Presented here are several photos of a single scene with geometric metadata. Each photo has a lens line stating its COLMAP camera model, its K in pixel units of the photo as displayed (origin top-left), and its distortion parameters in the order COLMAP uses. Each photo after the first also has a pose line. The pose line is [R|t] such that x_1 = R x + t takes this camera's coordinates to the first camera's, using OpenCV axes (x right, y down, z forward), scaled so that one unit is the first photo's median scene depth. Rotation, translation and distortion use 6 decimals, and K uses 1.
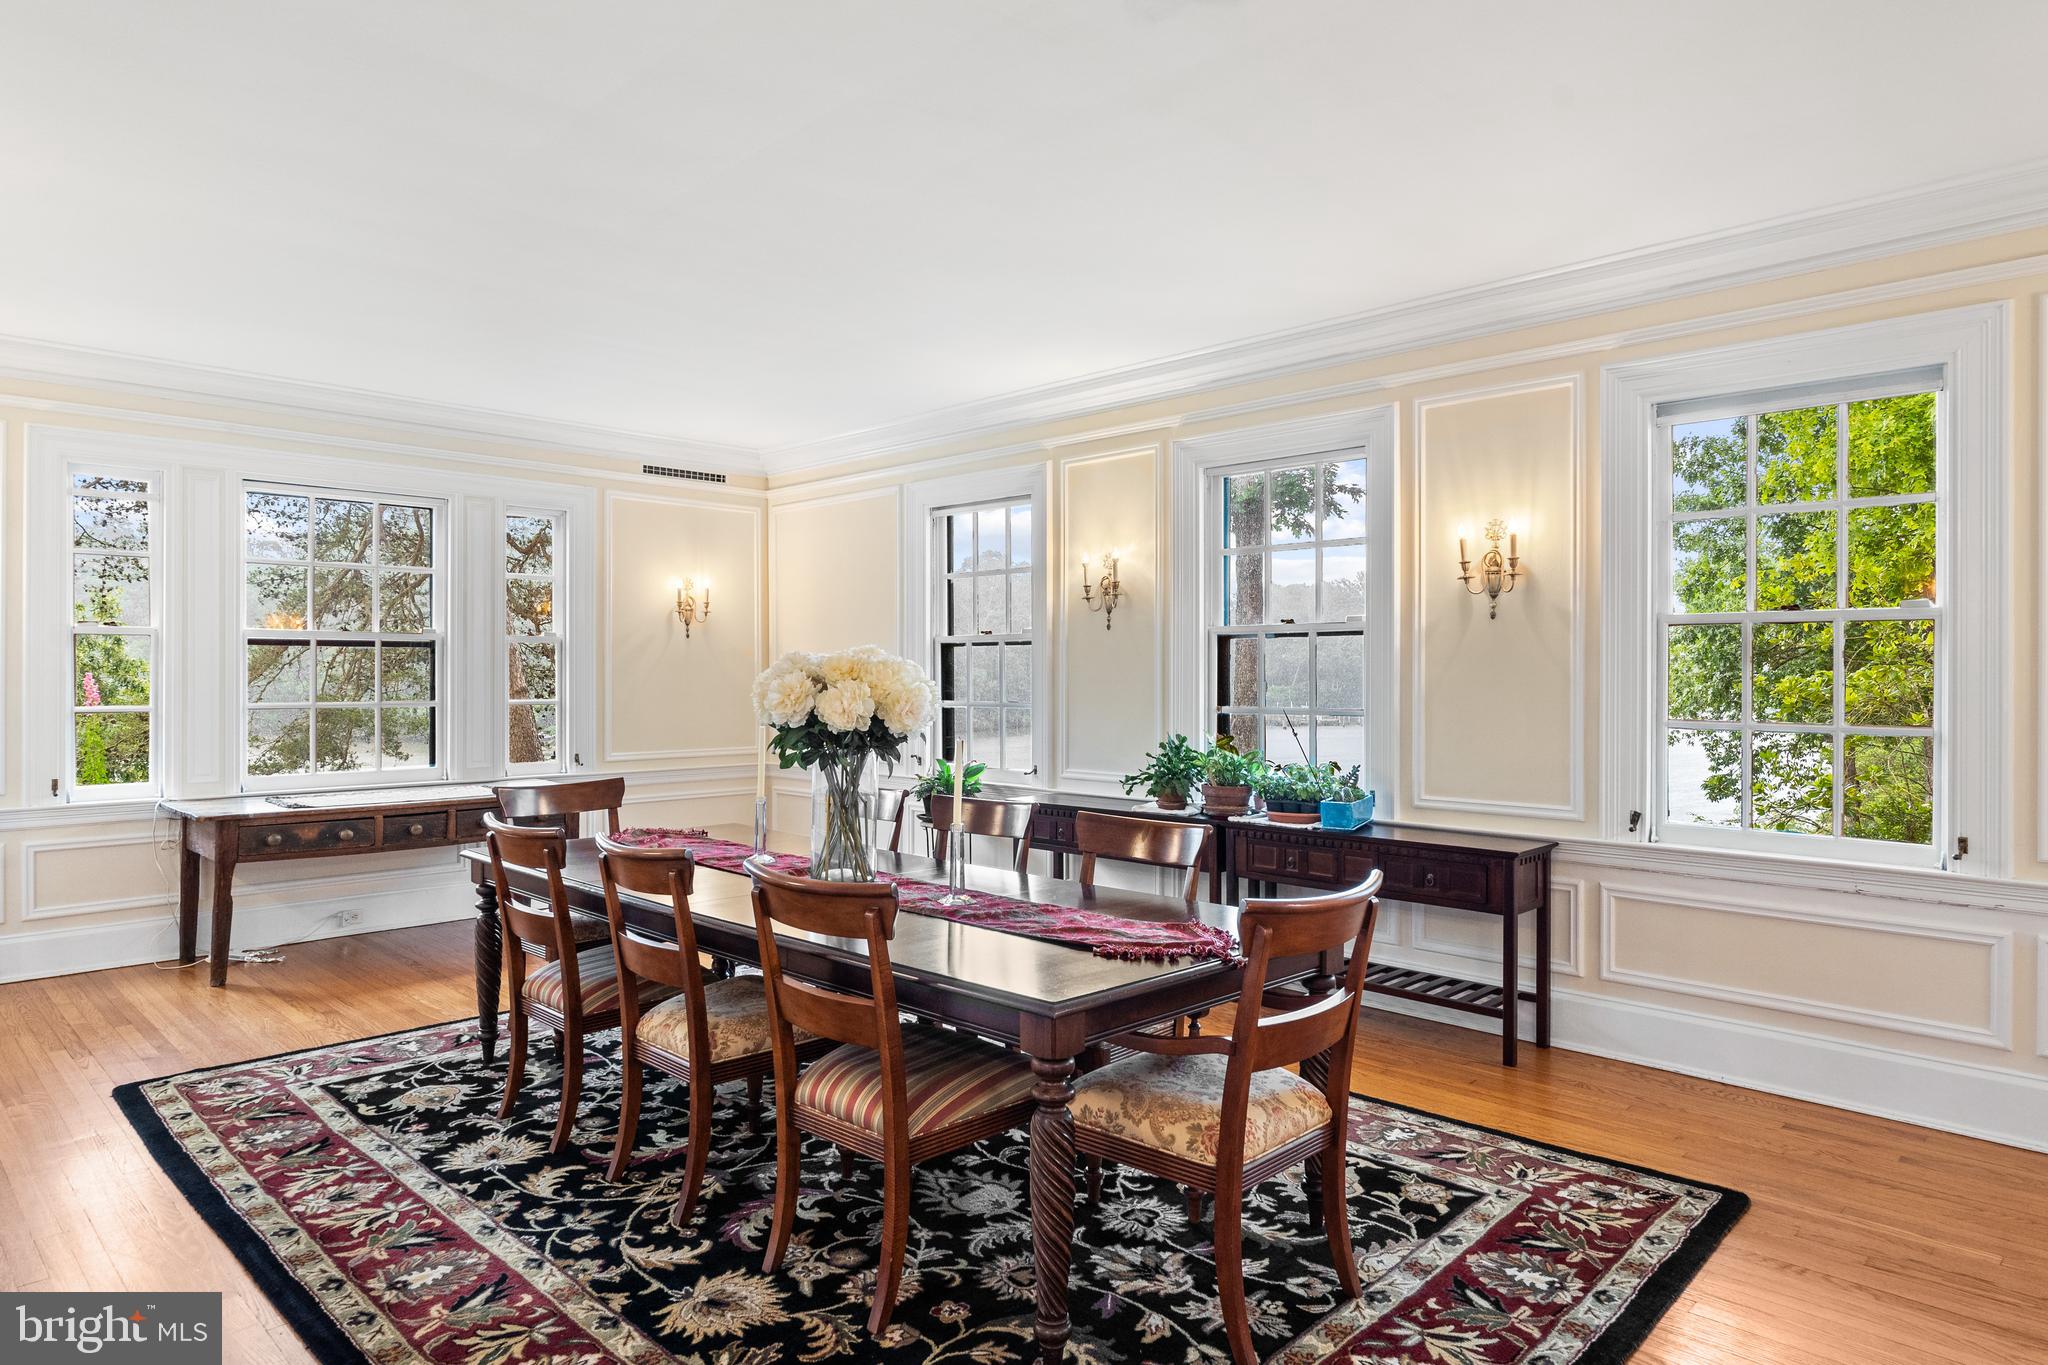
lens RADIAL K [[1189.1, 0, 1027.6], [0, 1189.1, 684.4], [0, 0, 1]] dist [-0.005767, 0.000111]
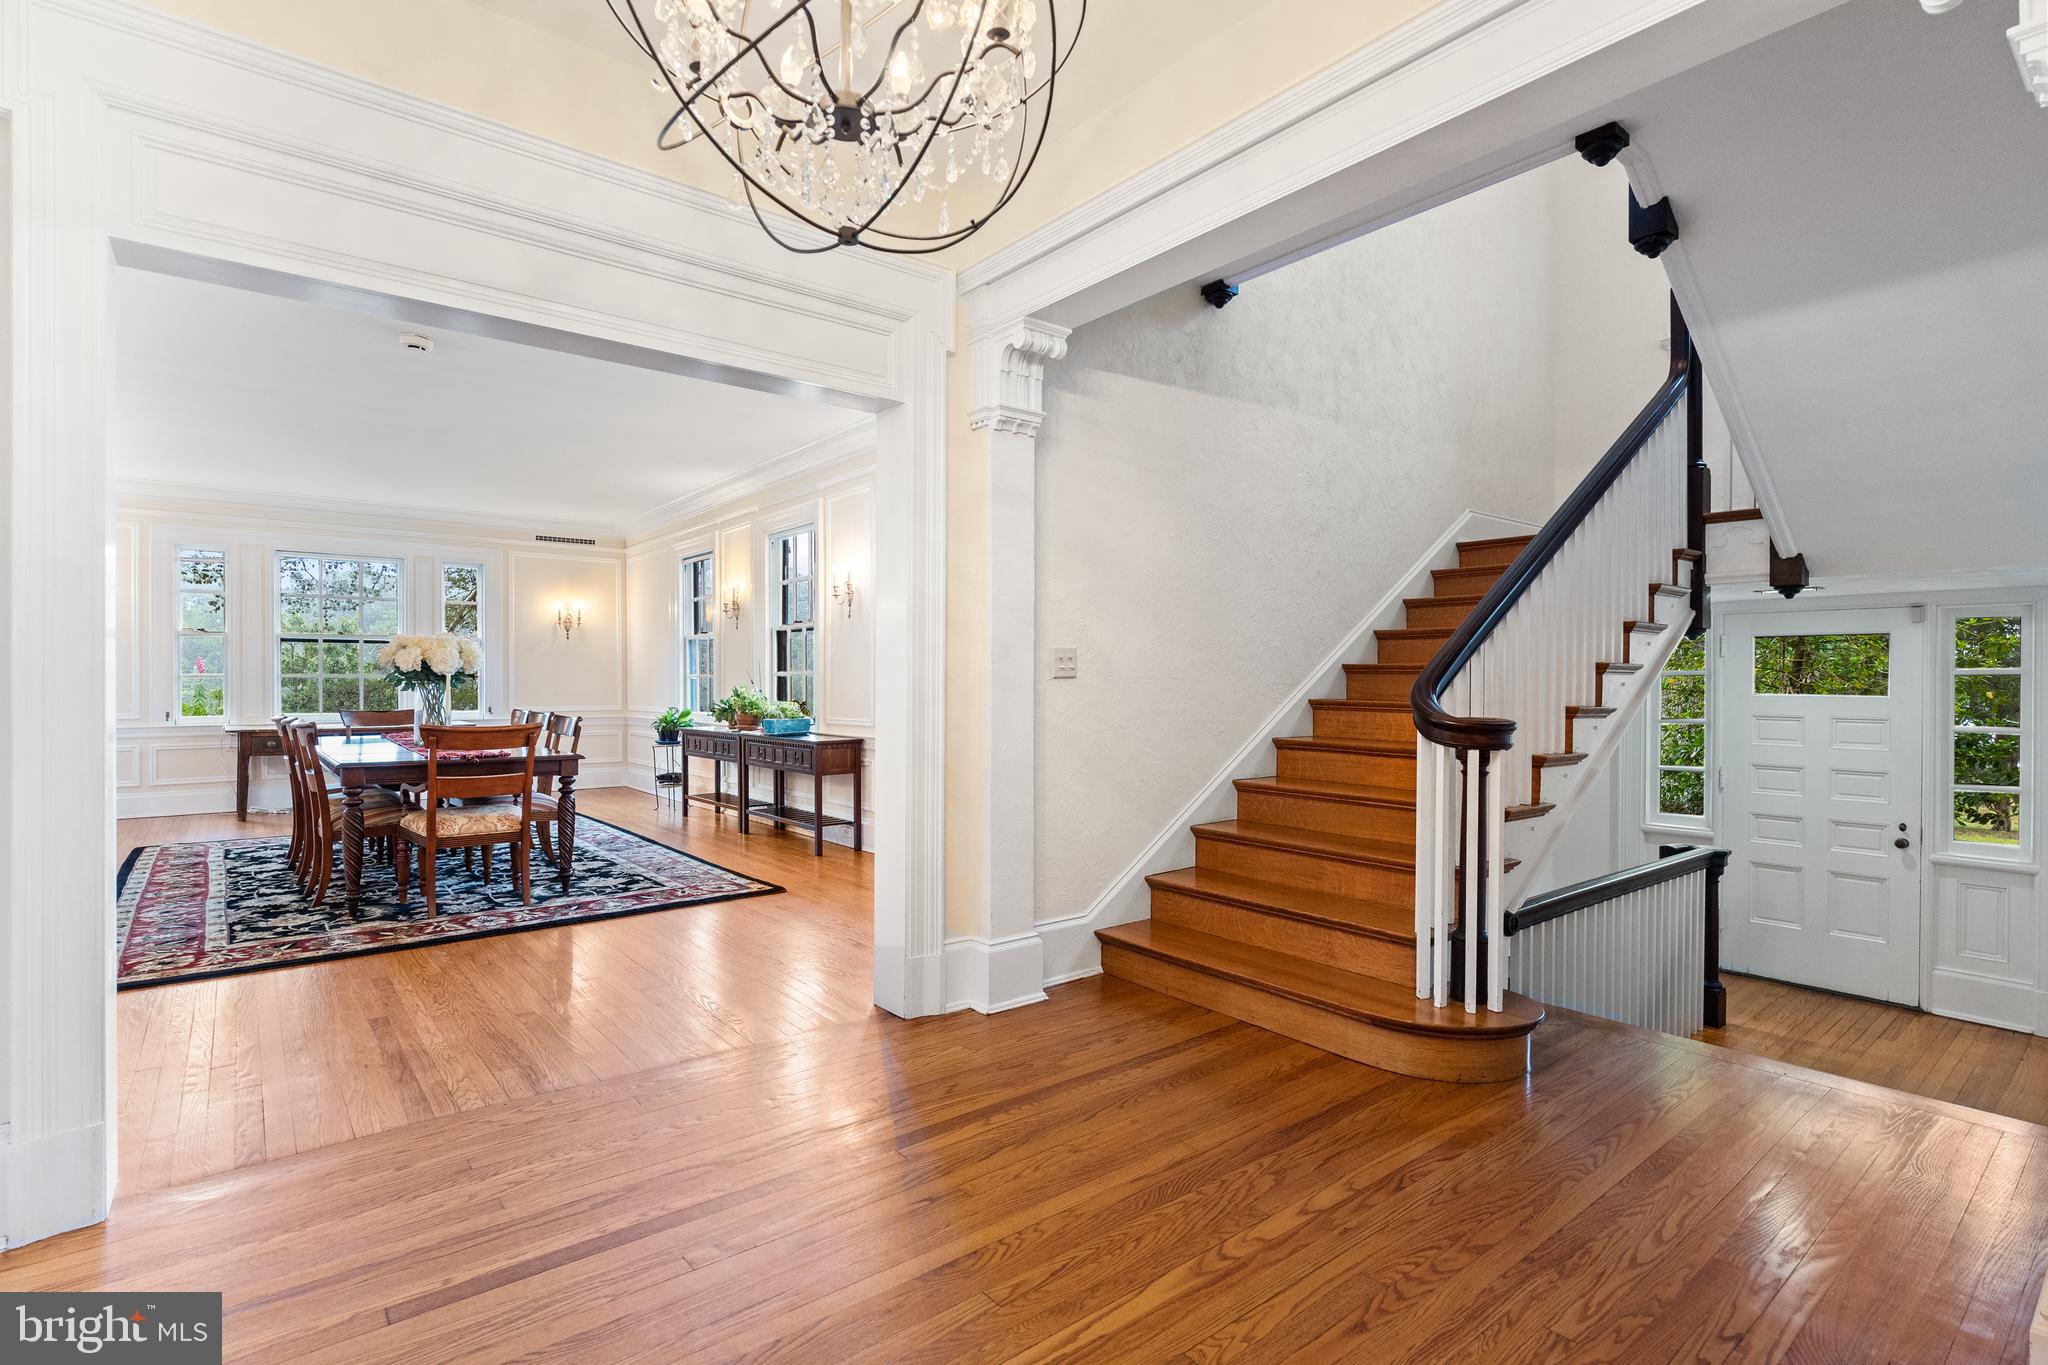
lens RADIAL K [[992.1, 0, 1022.3], [0, 992.1, 679.8], [0, 0, 1]] dist [0.002082, 0.000007]
pose [[0.992090, -0.004949, -0.125429, 0.684528], [0.003518, 0.999926, -0.011625, 0.046965], [0.125477, 0.011092, 0.992035, -0.379687]]
